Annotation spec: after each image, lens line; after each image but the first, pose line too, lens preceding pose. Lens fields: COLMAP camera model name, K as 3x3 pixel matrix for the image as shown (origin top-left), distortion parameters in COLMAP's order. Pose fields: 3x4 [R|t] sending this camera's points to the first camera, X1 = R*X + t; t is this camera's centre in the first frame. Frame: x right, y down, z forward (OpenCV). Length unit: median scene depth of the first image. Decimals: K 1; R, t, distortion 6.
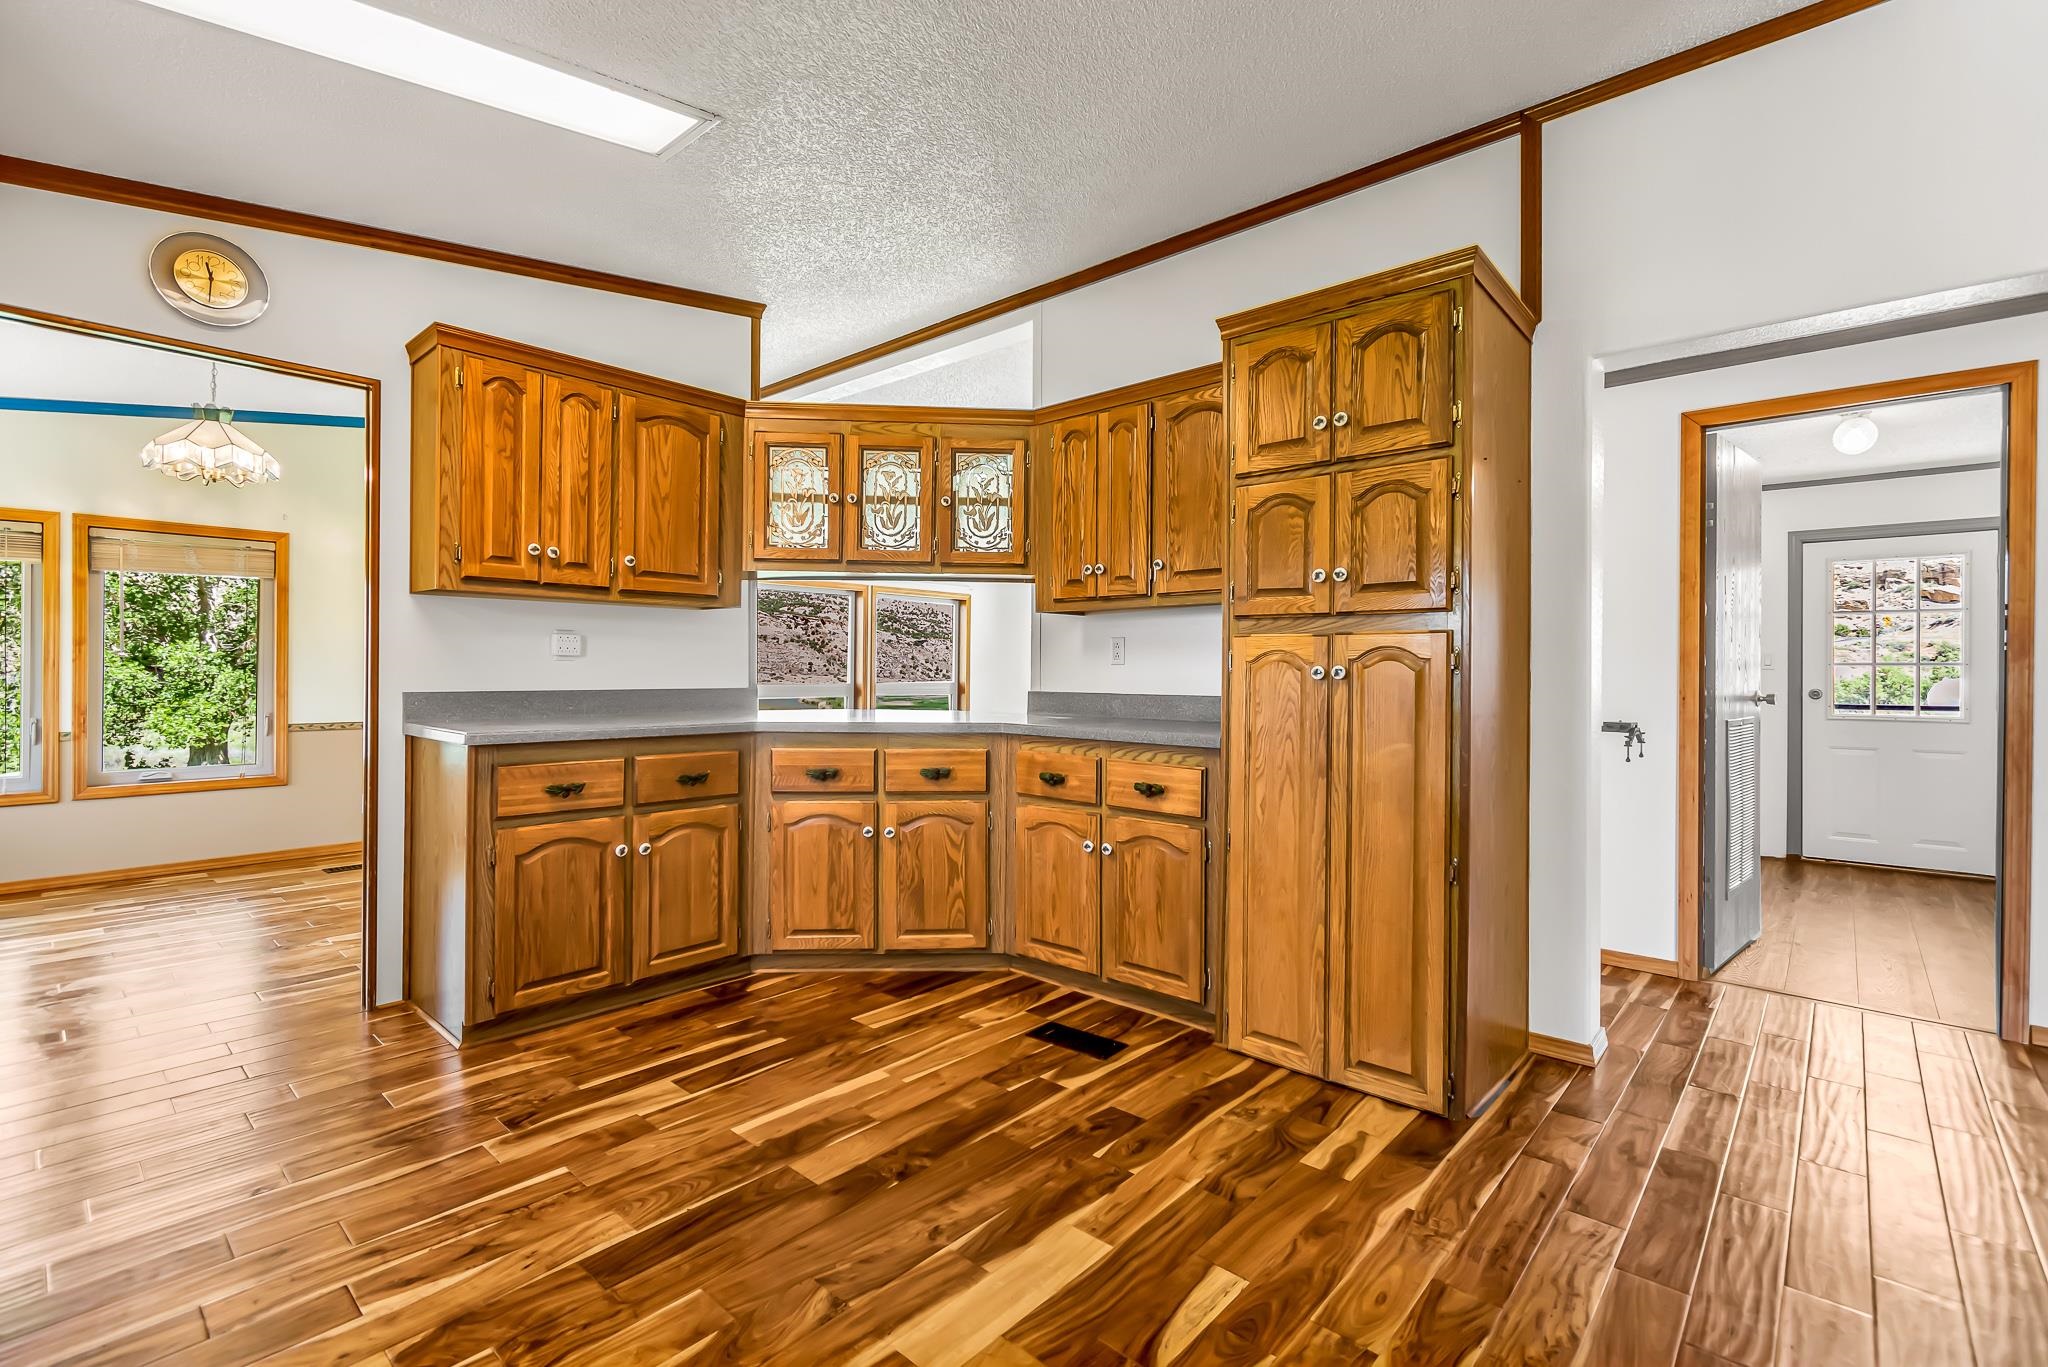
lens RADIAL K [[915.7, 0, 1031.7], [0, 915.7, 678.7], [0, 0, 1]] dist [-0.001571, 0.000288]
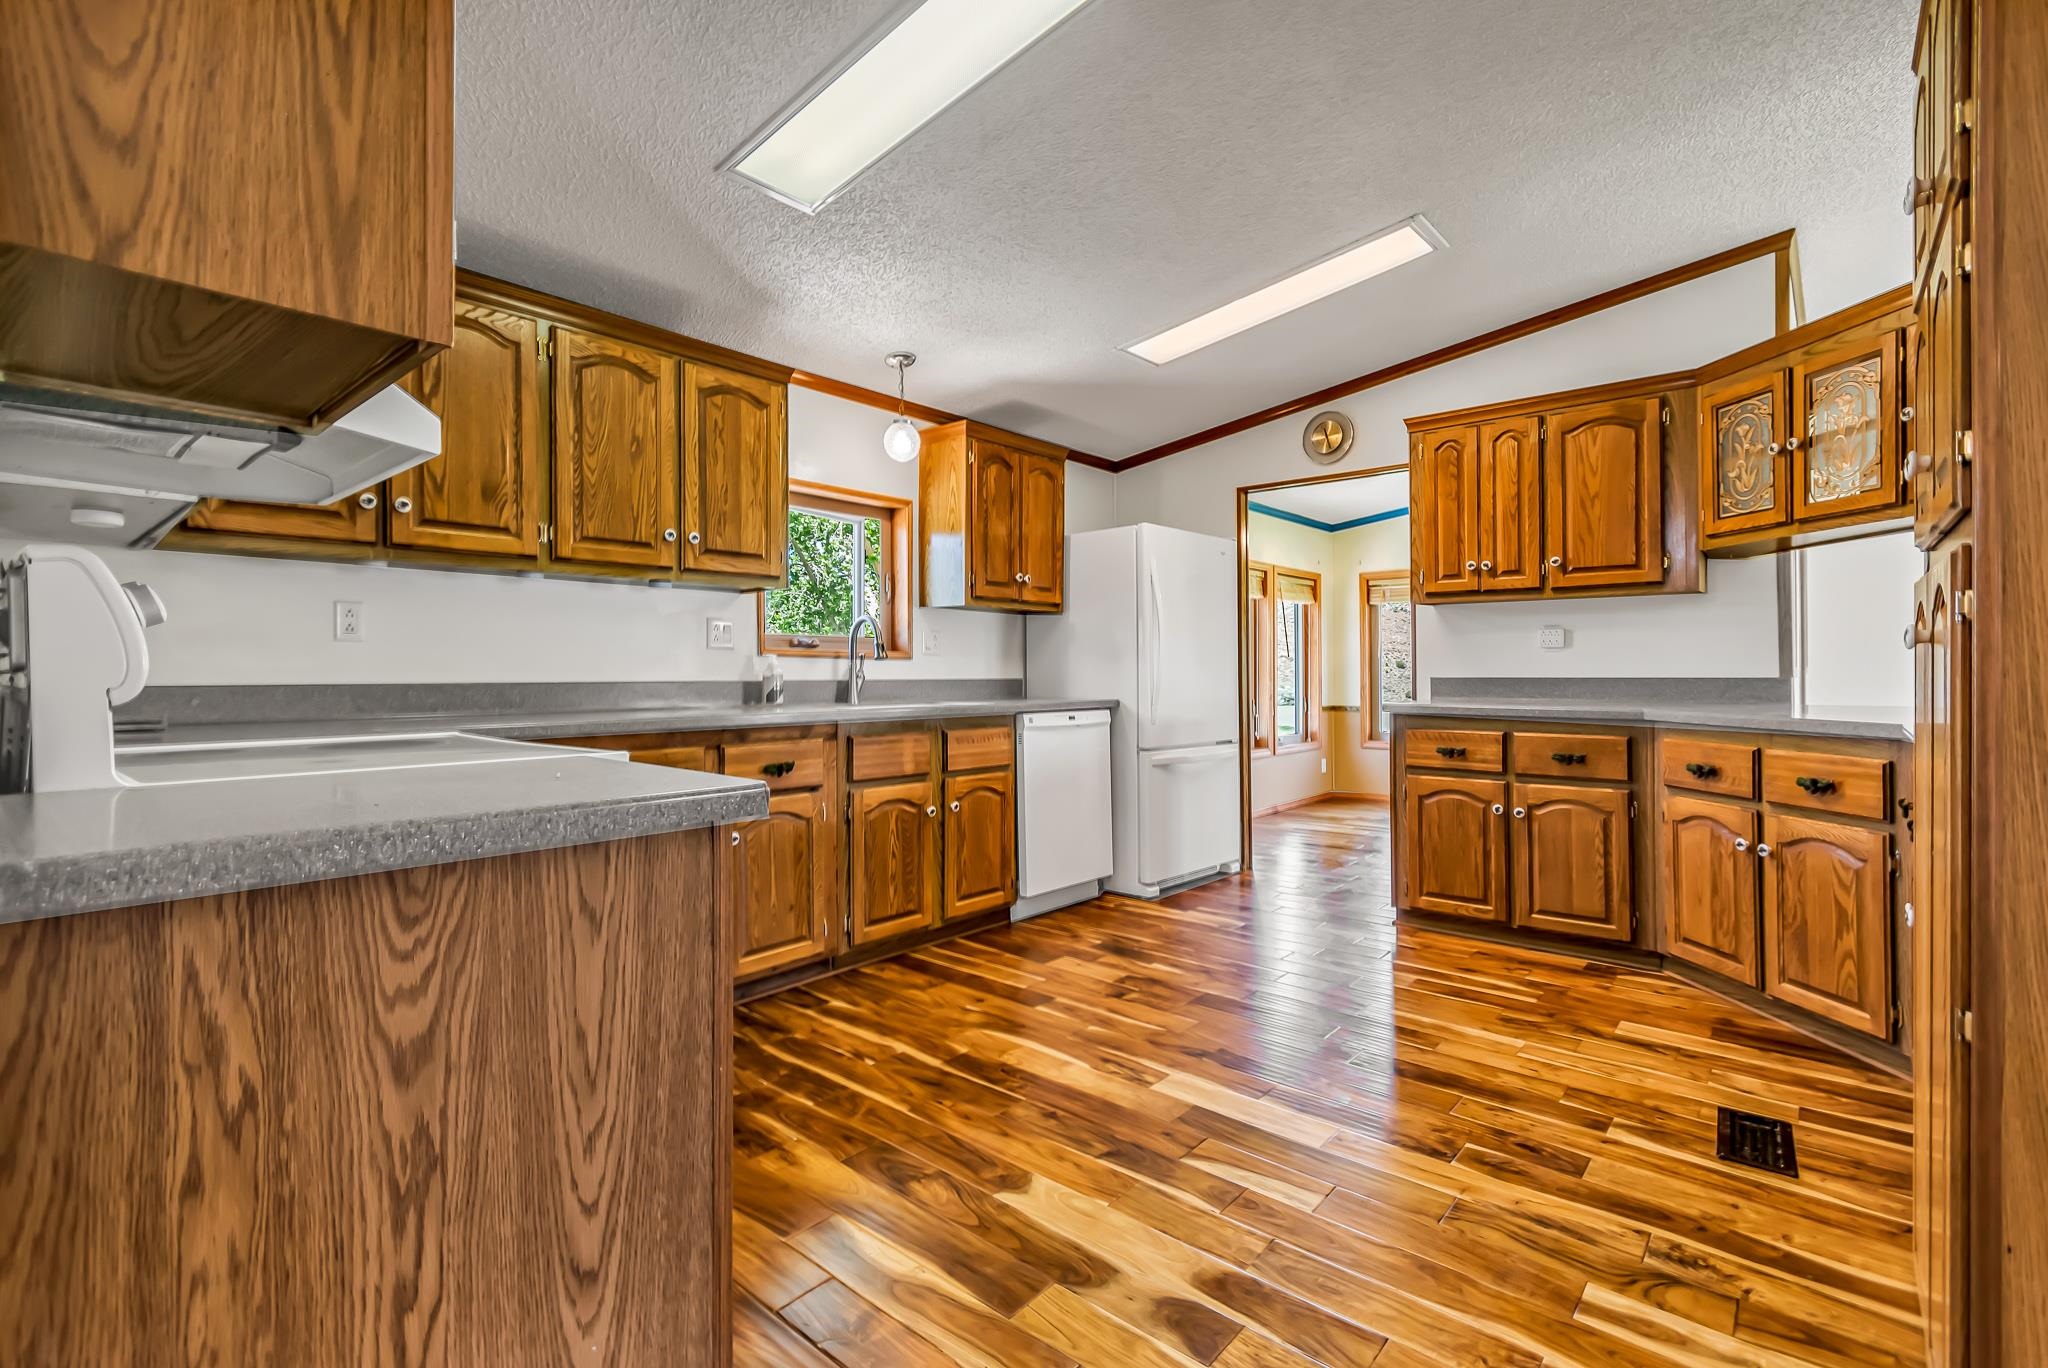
lens RADIAL K [[928.6, 0, 1022.7], [0, 928.6, 676.5], [0, 0, 1]] dist [0.002319, -0.002027]
pose [[0.002583, 0.000765, -0.999996, 0.744019], [-0.003976, 0.999992, 0.000755, 0.015049], [0.999989, 0.003974, 0.002586, 0.364194]]
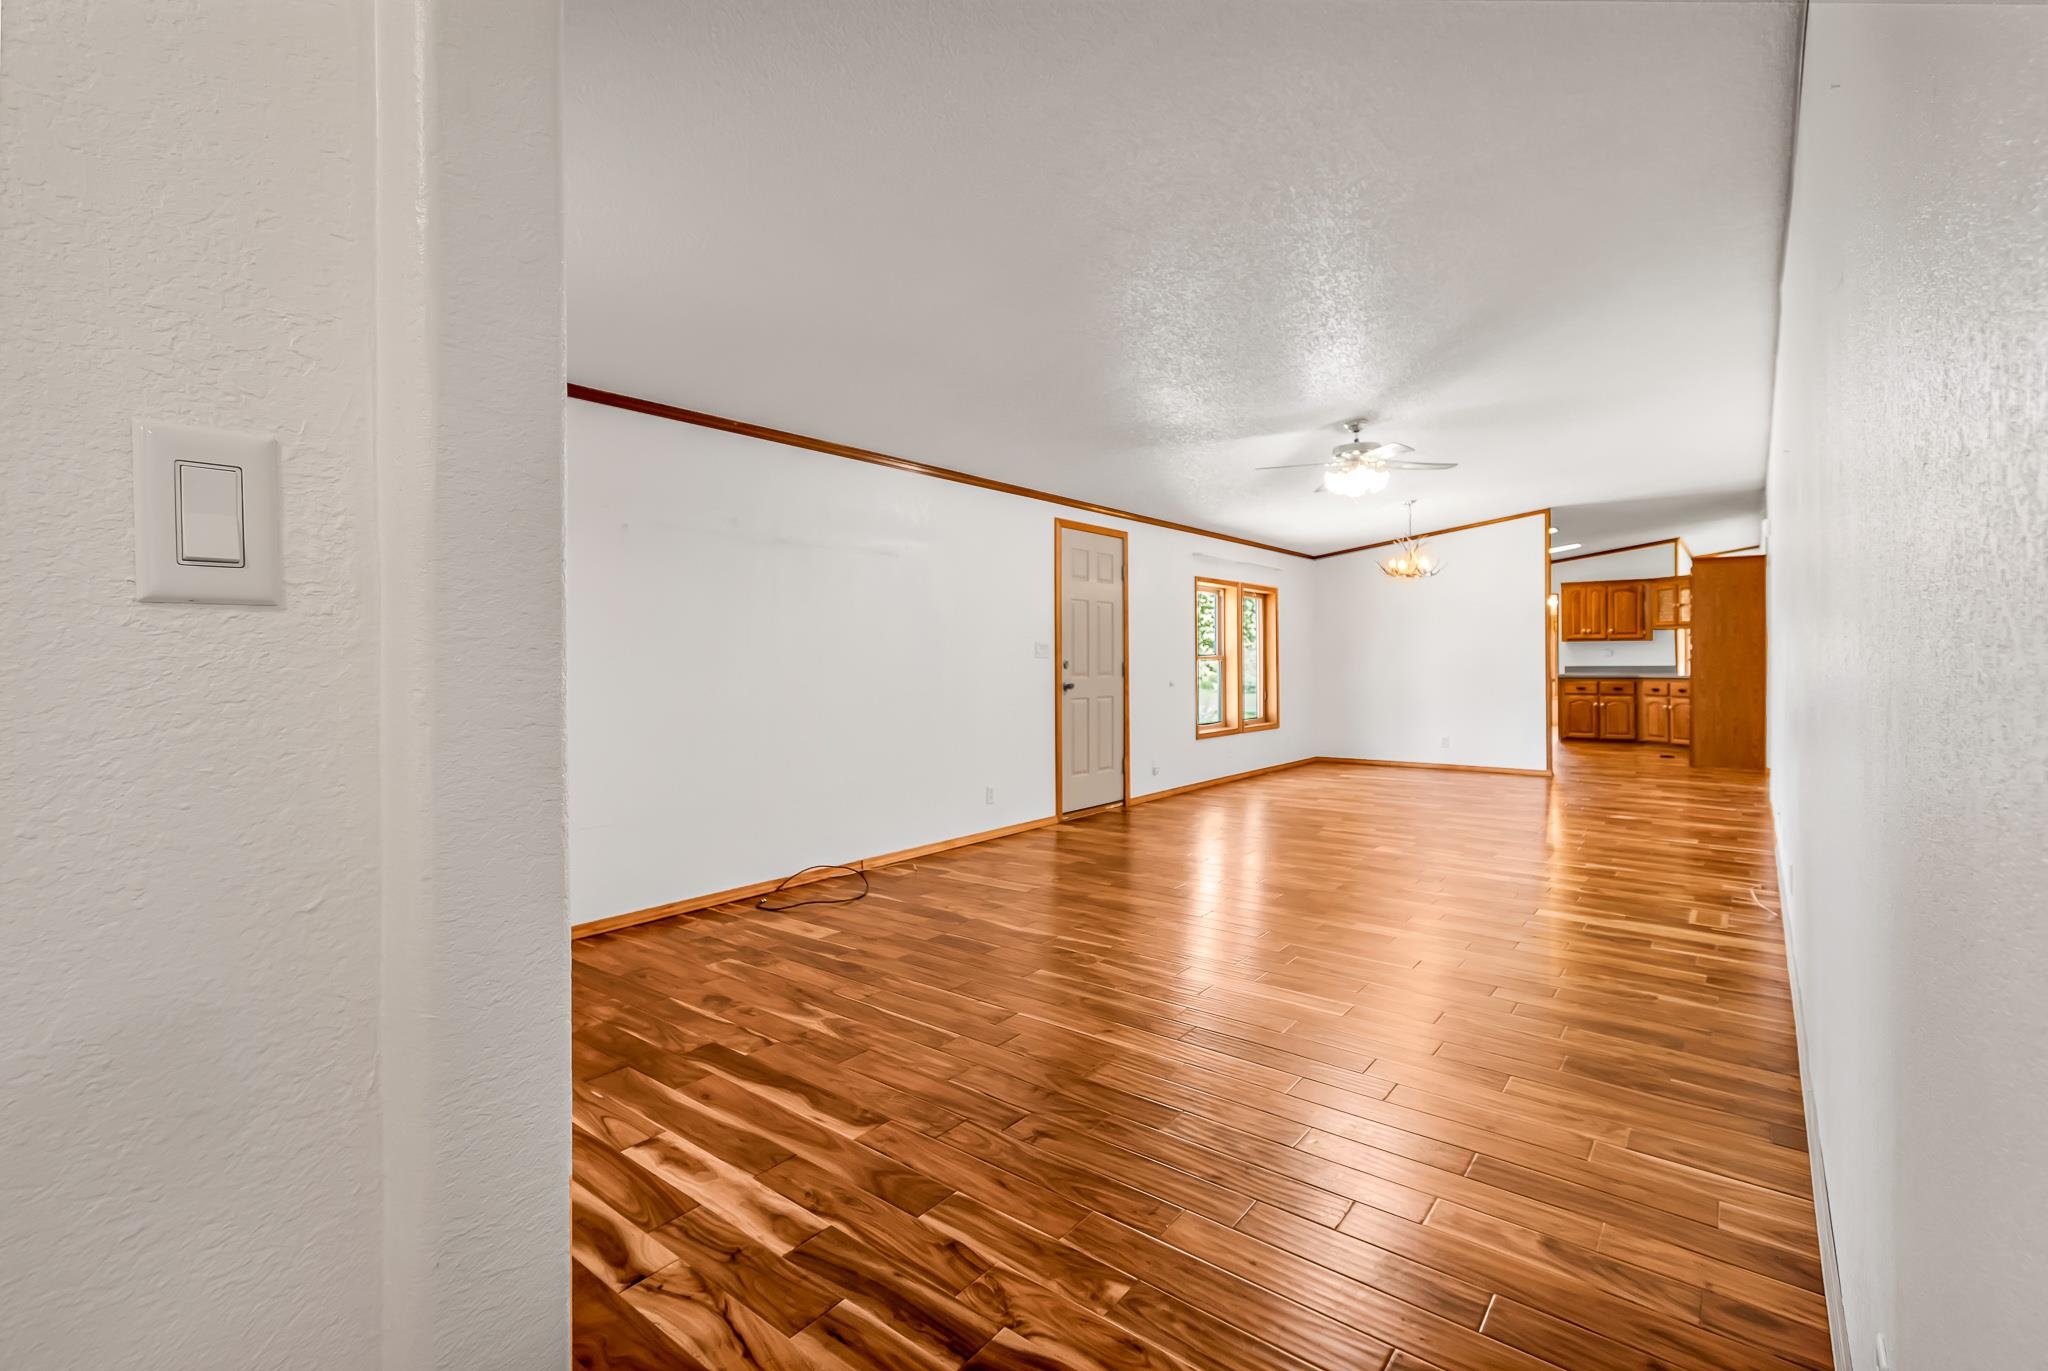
lens RADIAL K [[928.6, 0, 1021.2], [0, 928.6, 666.7], [0, 0, 1]] dist [0.002319, -0.002027]
pose [[0.060173, 0.003283, -0.998183, 3.414731], [0.000805, 0.999994, 0.003338, 0.004167], [0.998188, -0.001004, 0.060170, -1.741462]]
